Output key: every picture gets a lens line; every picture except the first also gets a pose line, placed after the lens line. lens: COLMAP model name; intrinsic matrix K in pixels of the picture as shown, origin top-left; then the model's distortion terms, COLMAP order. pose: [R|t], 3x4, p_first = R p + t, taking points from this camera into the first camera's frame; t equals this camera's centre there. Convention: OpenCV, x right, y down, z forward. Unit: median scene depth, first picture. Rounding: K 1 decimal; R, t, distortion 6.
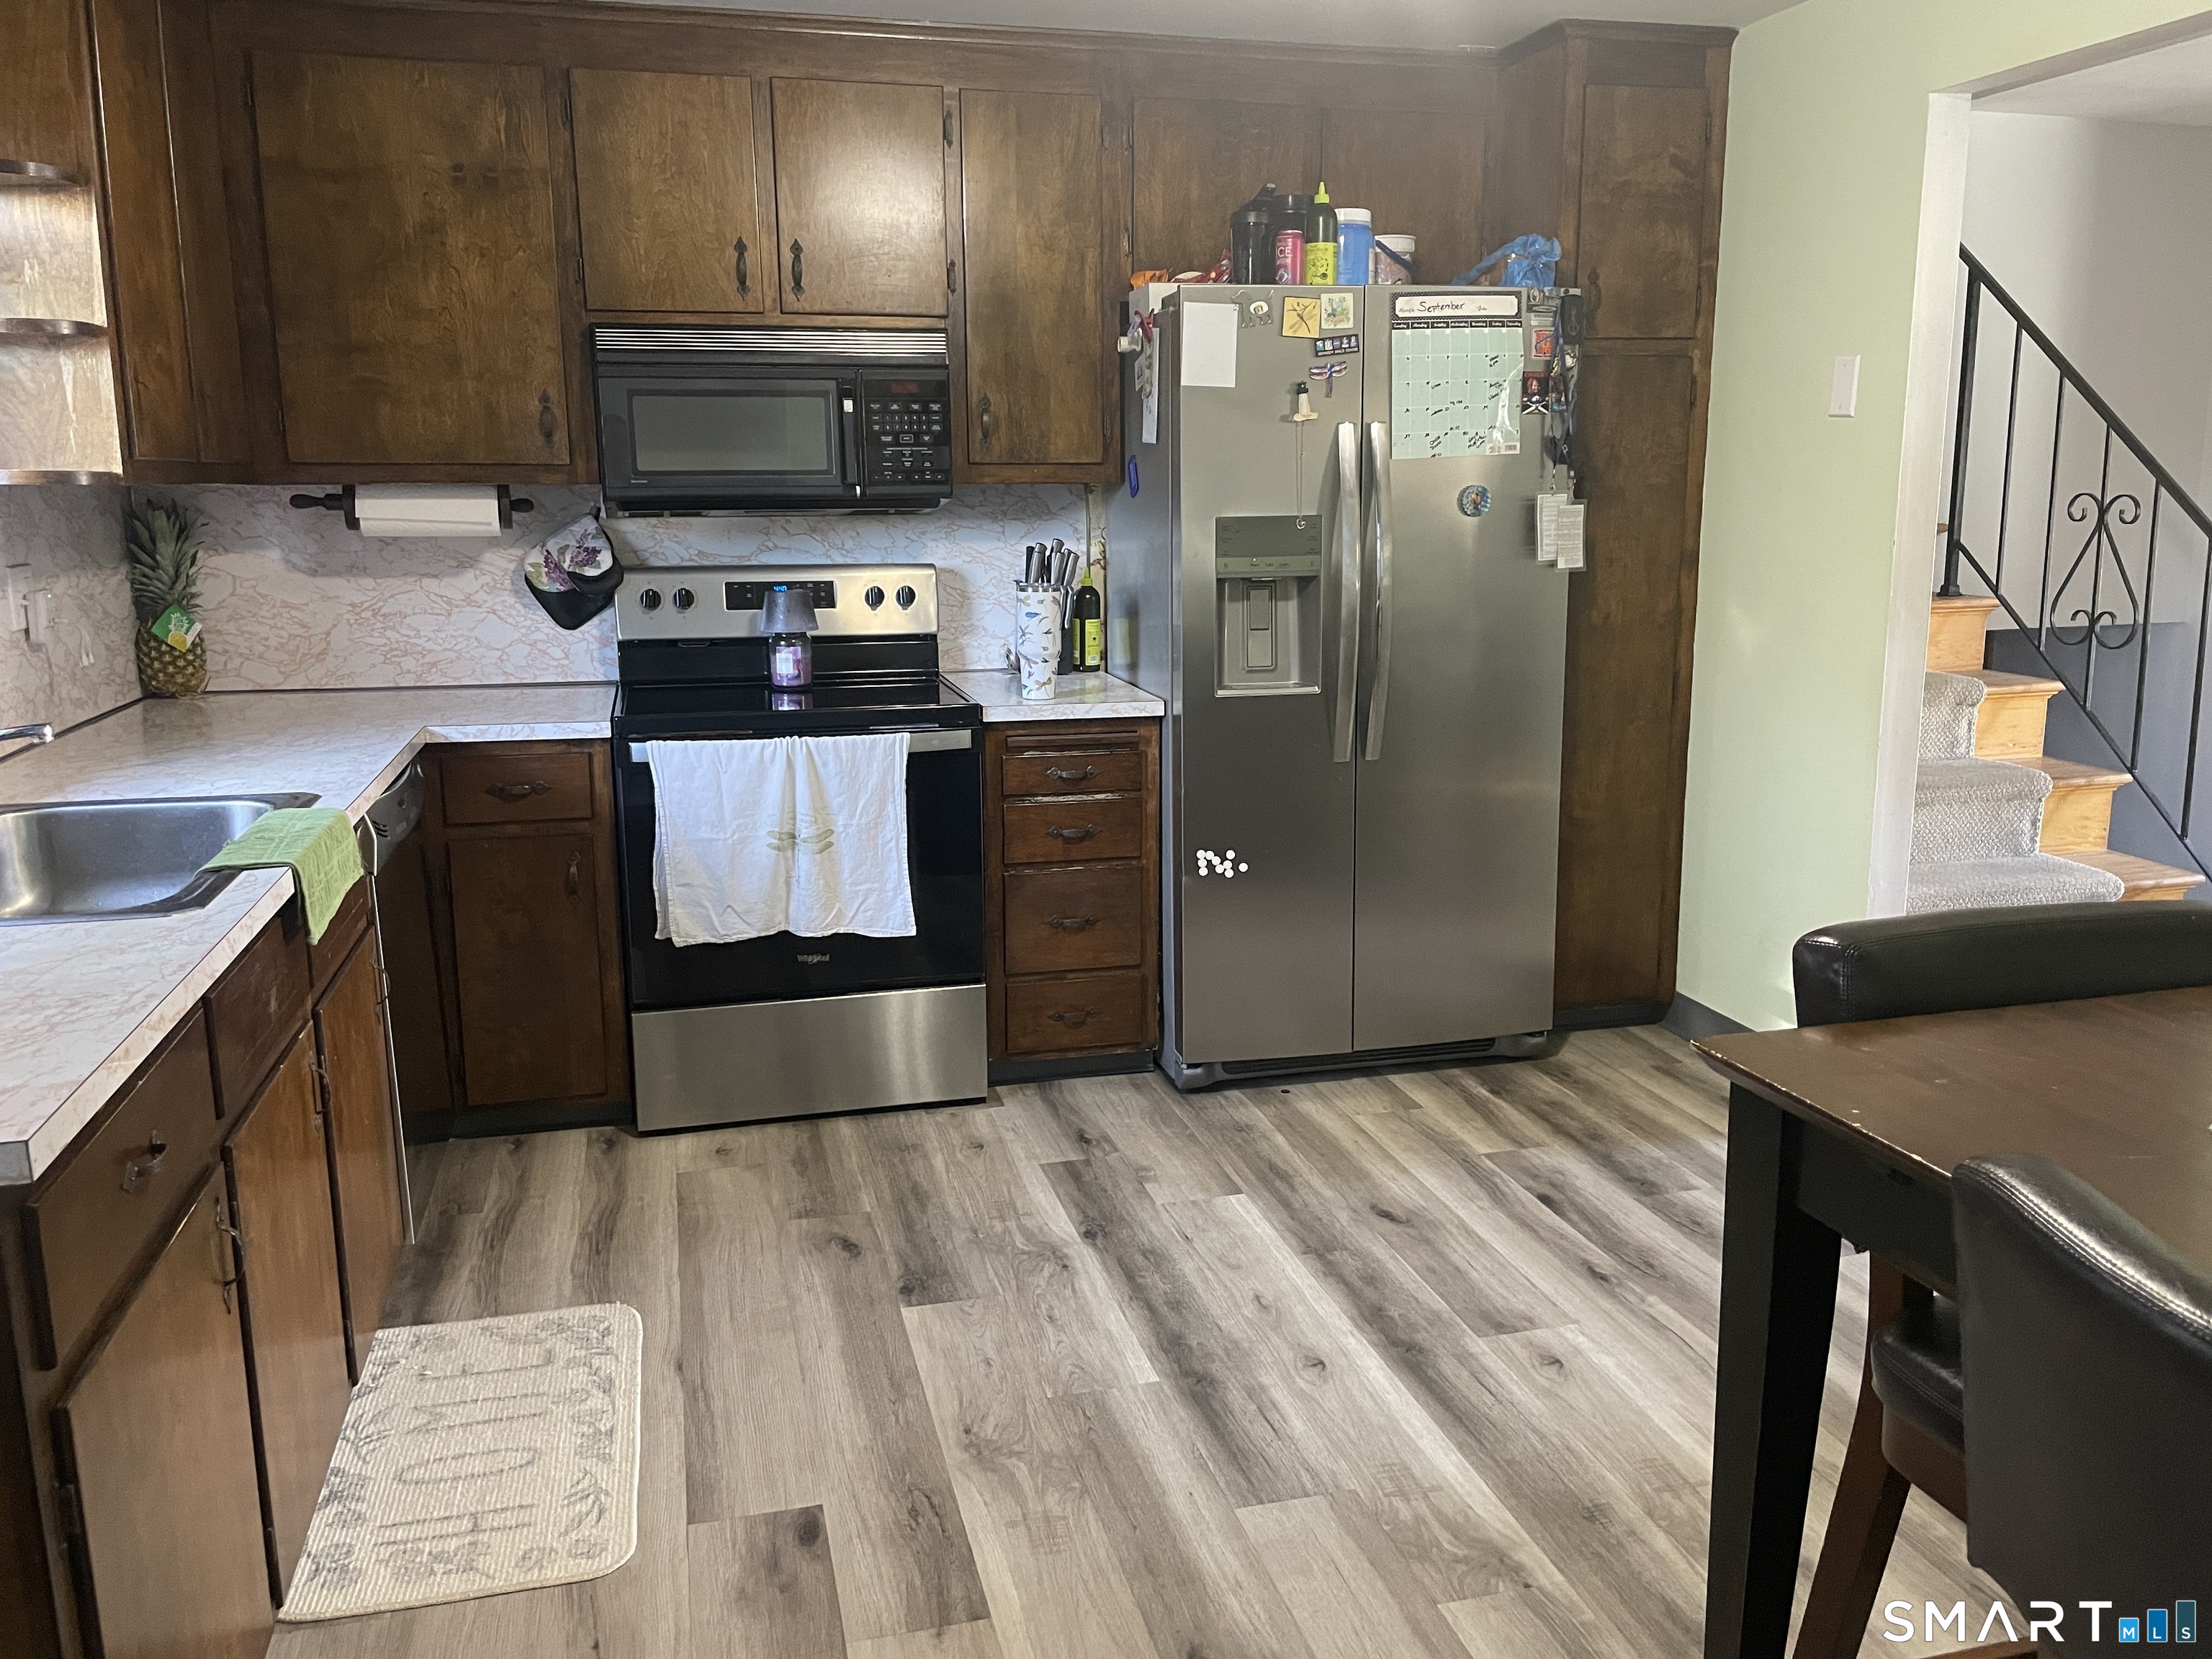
lens RADIAL K [[1697.3, 0, 1106.0], [0, 1697.3, 822.3], [0, 0, 1]] dist [0.007093, -0.004359]
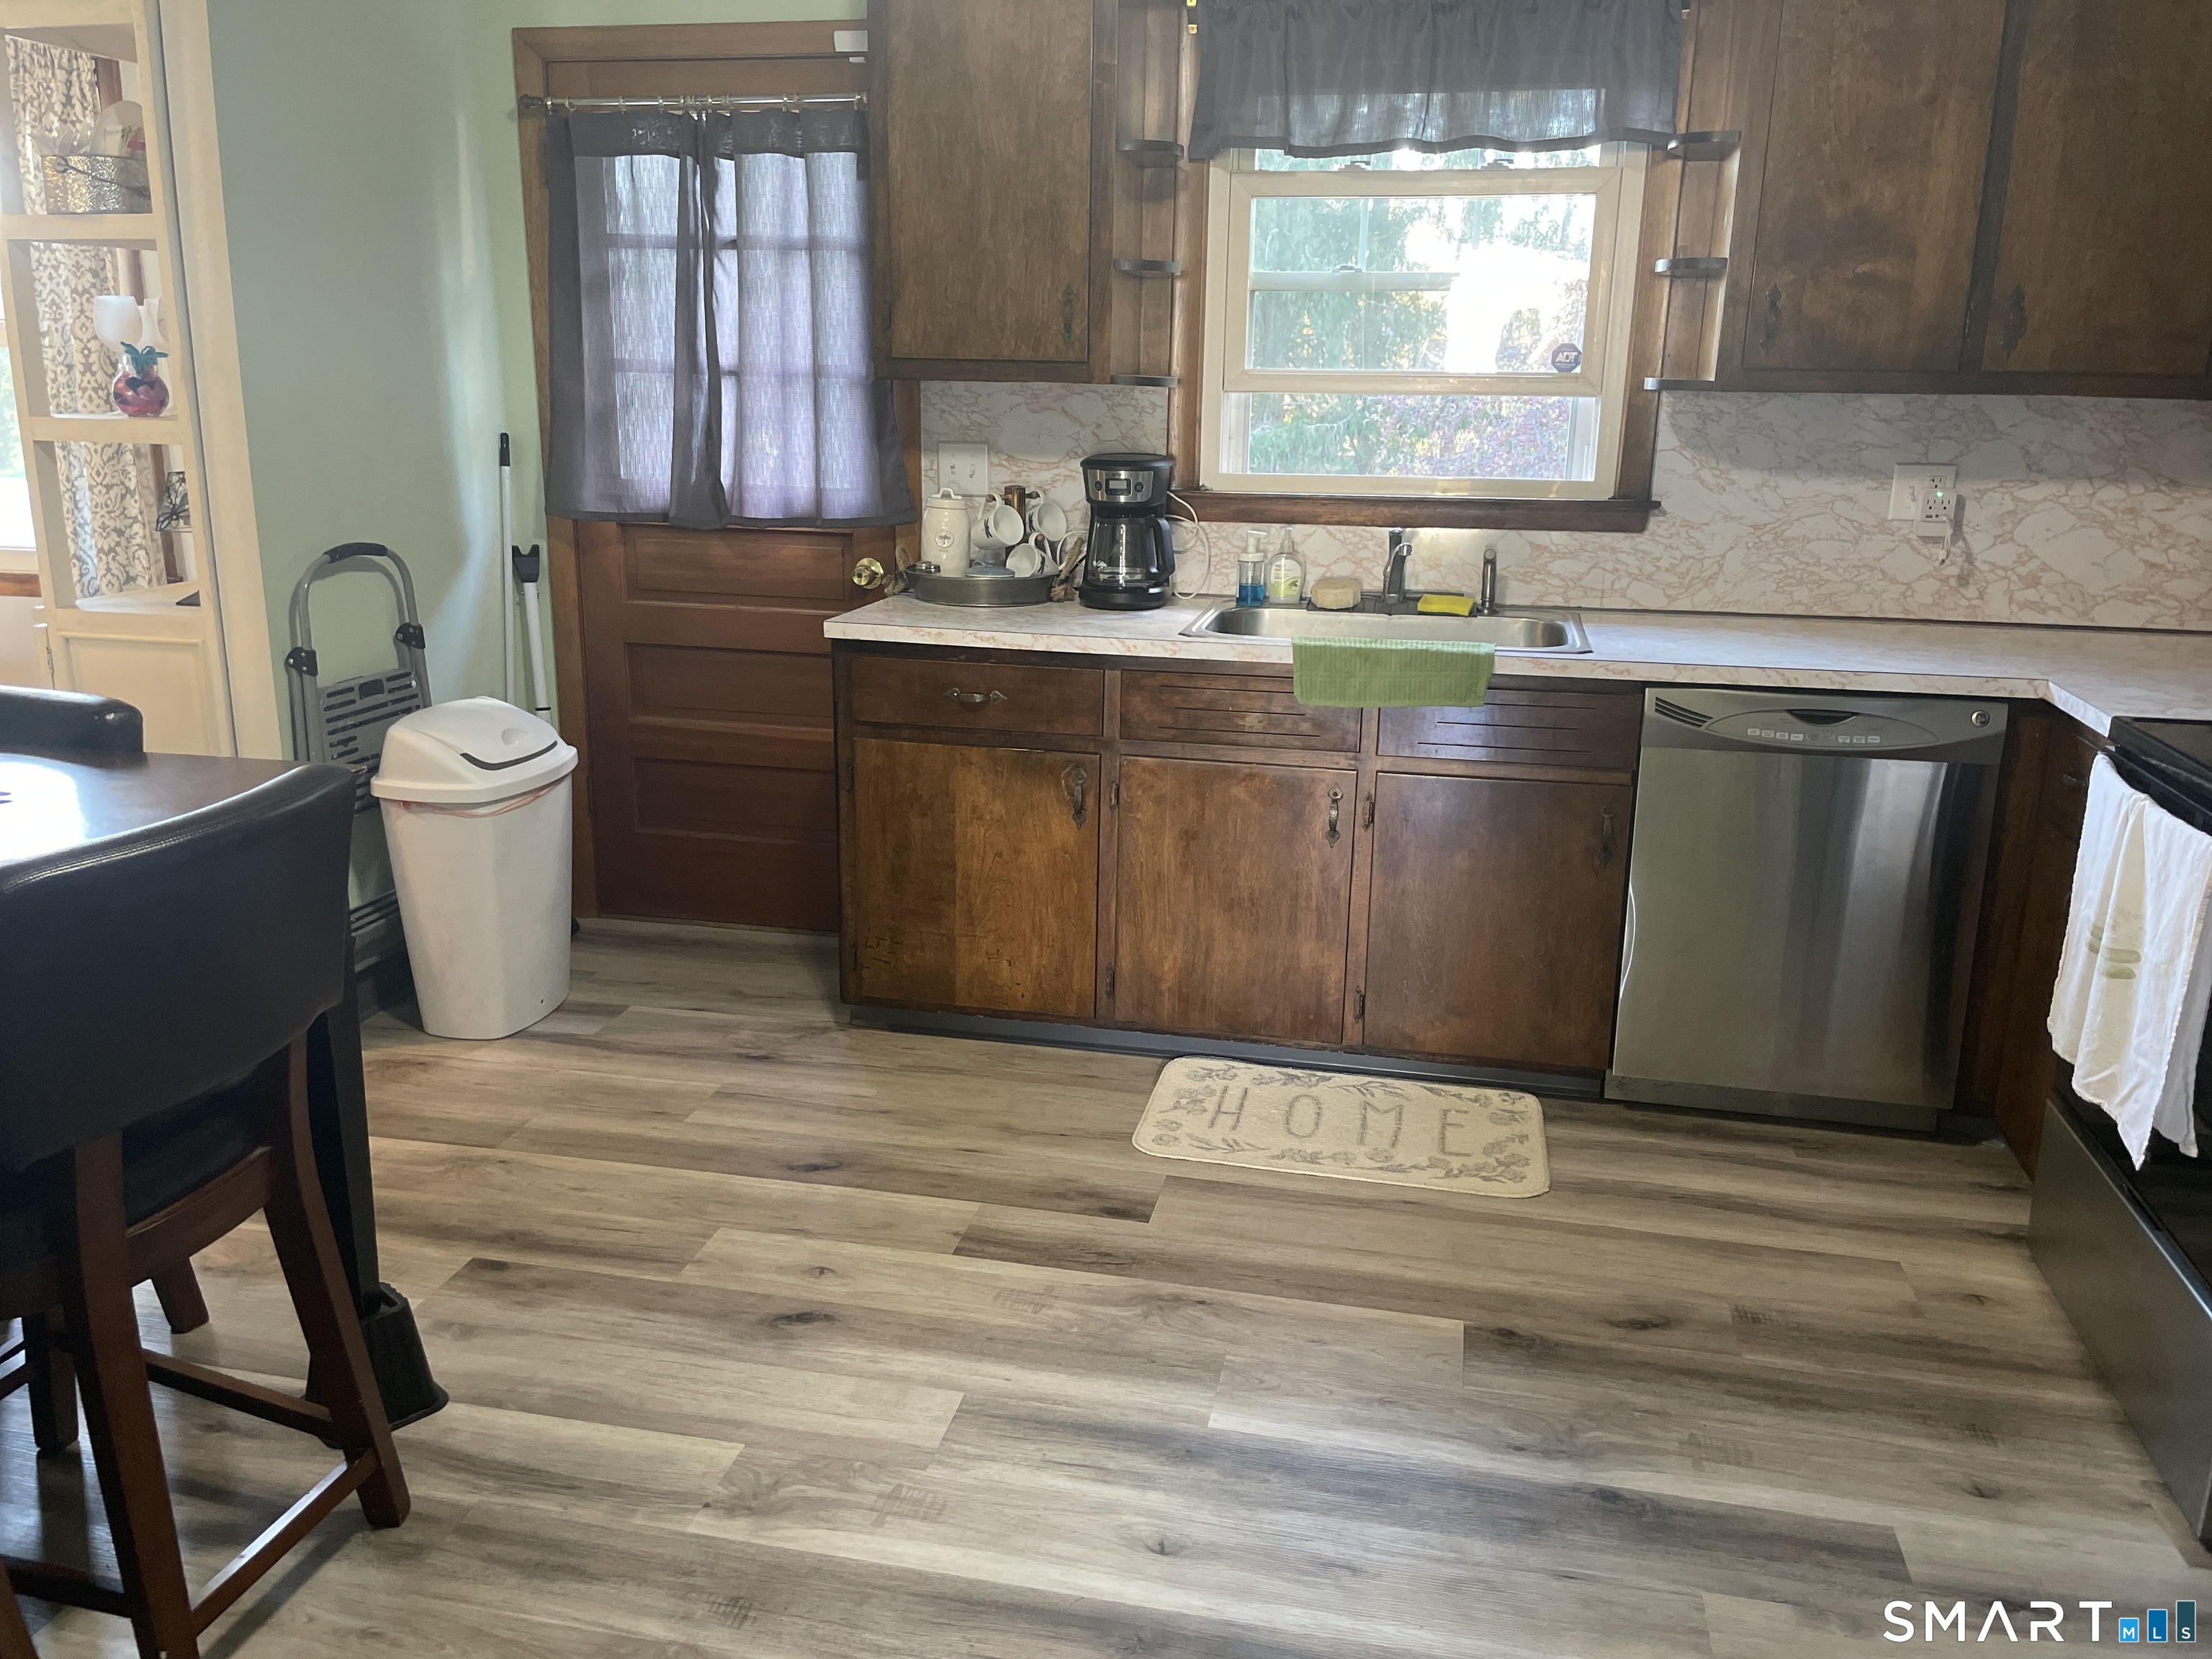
lens RADIAL K [[1697.3, 0, 1107.4], [0, 1697.3, 824.8], [0, 0, 1]] dist [0.007093, -0.004359]
pose [[-0.460945, 0.229945, -0.857120, 0.698992], [-0.187249, 0.918900, 0.347218, -0.240917], [0.867449, 0.320544, -0.380506, 1.124962]]
